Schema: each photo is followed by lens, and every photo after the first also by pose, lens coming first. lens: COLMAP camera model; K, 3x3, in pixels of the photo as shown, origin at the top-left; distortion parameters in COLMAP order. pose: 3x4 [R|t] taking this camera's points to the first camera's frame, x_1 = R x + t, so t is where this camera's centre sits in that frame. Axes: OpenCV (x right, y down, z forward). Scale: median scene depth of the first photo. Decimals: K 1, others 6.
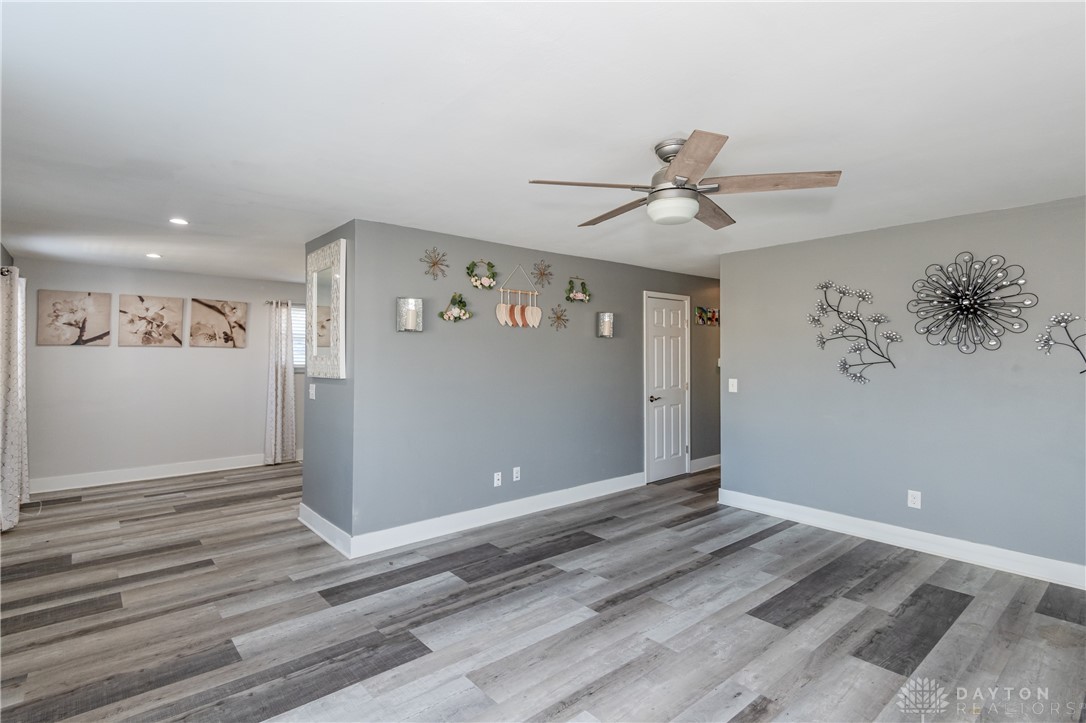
lens RADIAL K [[519.6, 0, 488.6], [0, 519.6, 345.7], [0, 0, 1]] dist [0.026174, -0.013137]
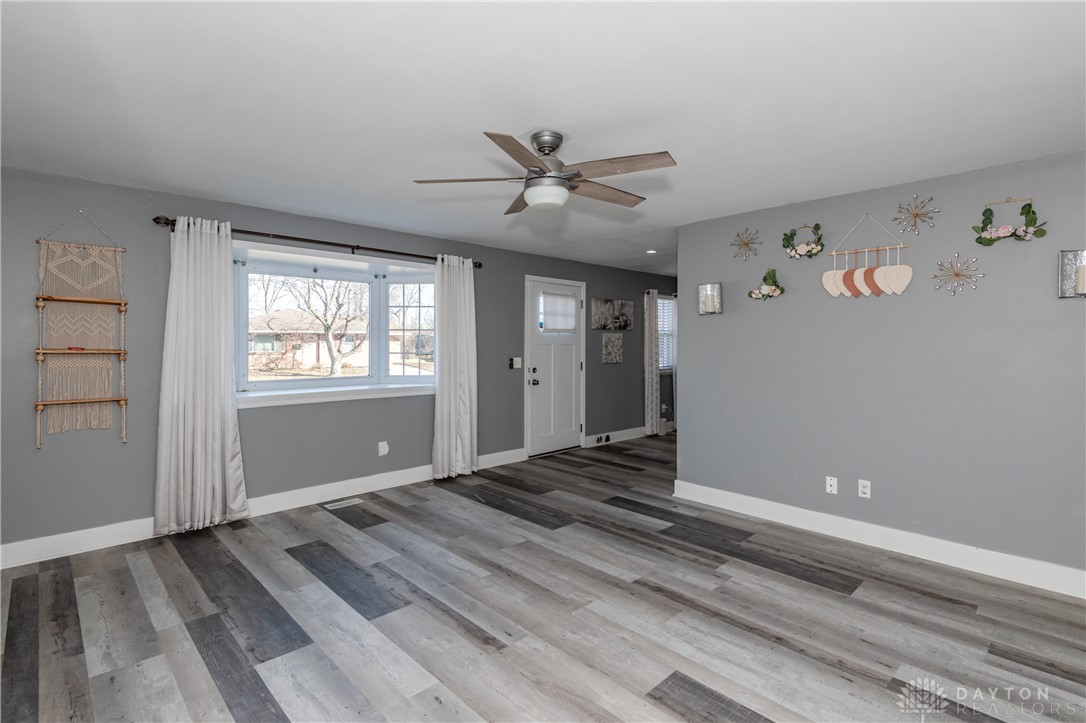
lens RADIAL K [[519.6, 0, 581.5], [0, 519.6, 341.6], [0, 0, 1]] dist [0.026174, -0.013137]
pose [[0.137659, -0.003499, -0.990473, 1.074028], [0.014485, 0.999894, -0.001520, 0.035372], [0.990374, -0.014138, 0.137695, 0.682103]]
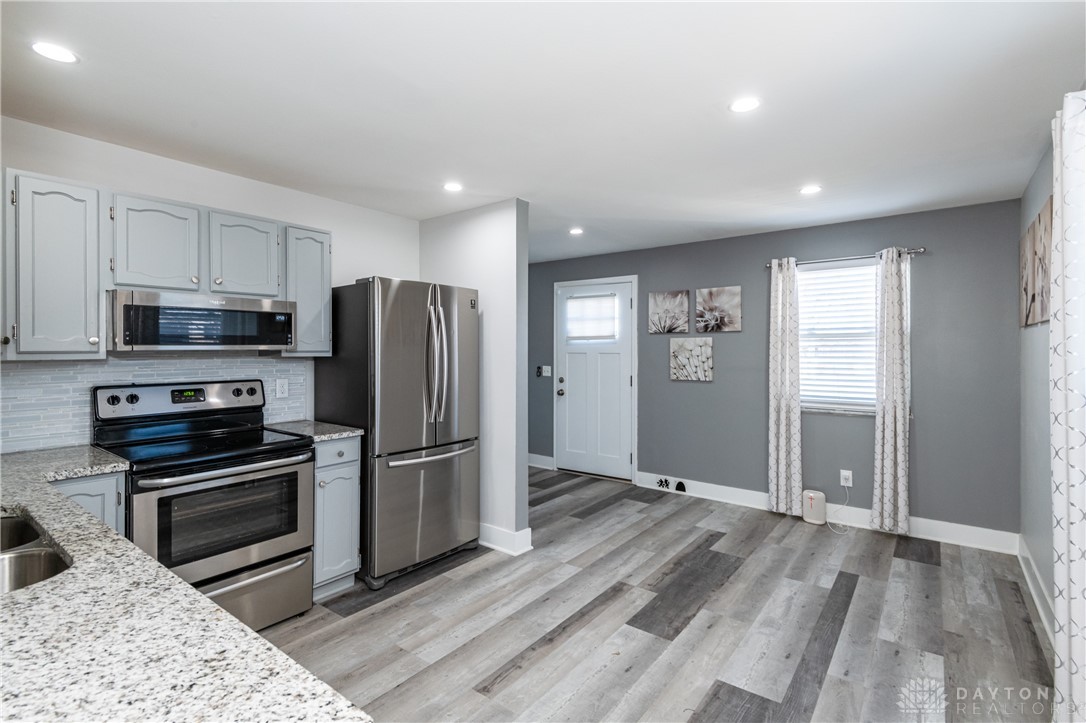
lens RADIAL K [[519.6, 0, 495.2], [0, 519.6, 350.1], [0, 0, 1]] dist [0.026174, -0.013137]
pose [[-0.972748, -0.002169, -0.231853, -0.170743], [0.001339, 0.999887, -0.014975, 0.056503], [0.231860, -0.014877, -0.972635, 2.470414]]
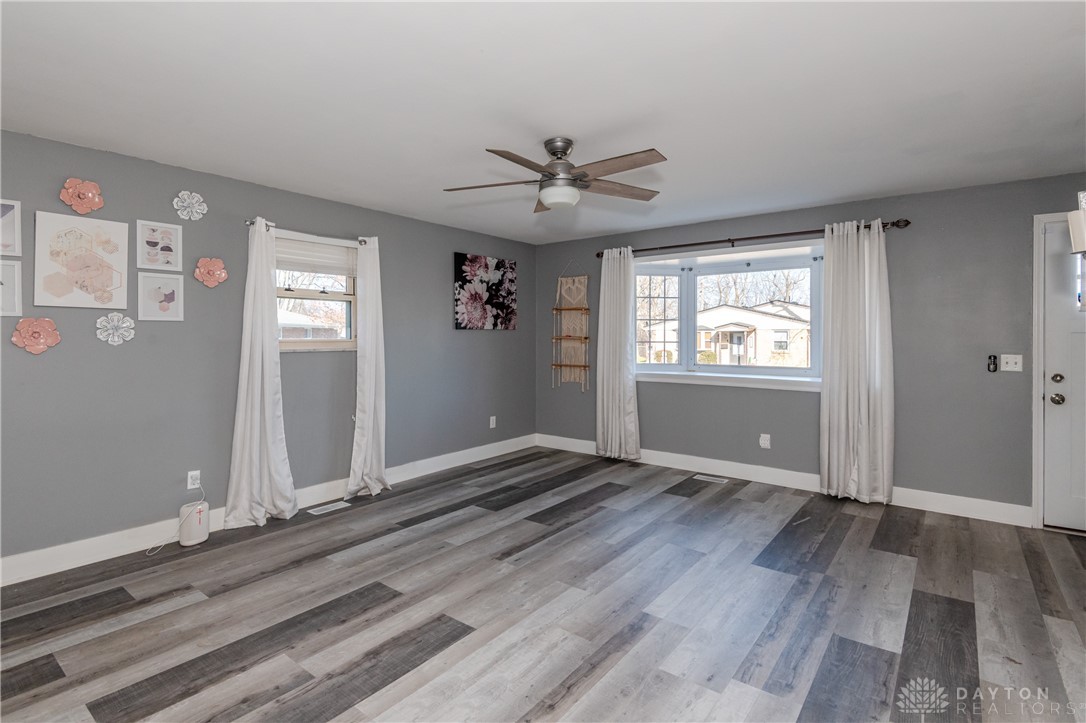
lens RADIAL K [[534.7, 0, 488.7], [0, 534.7, 333.0], [0, 0, 1]] dist [0.004847, -0.005616]
pose [[-0.979171, -0.002689, -0.203020, 0.567272], [0.001386, 0.999800, -0.019929, 0.060550], [0.203033, -0.019795, -0.978972, 1.615495]]
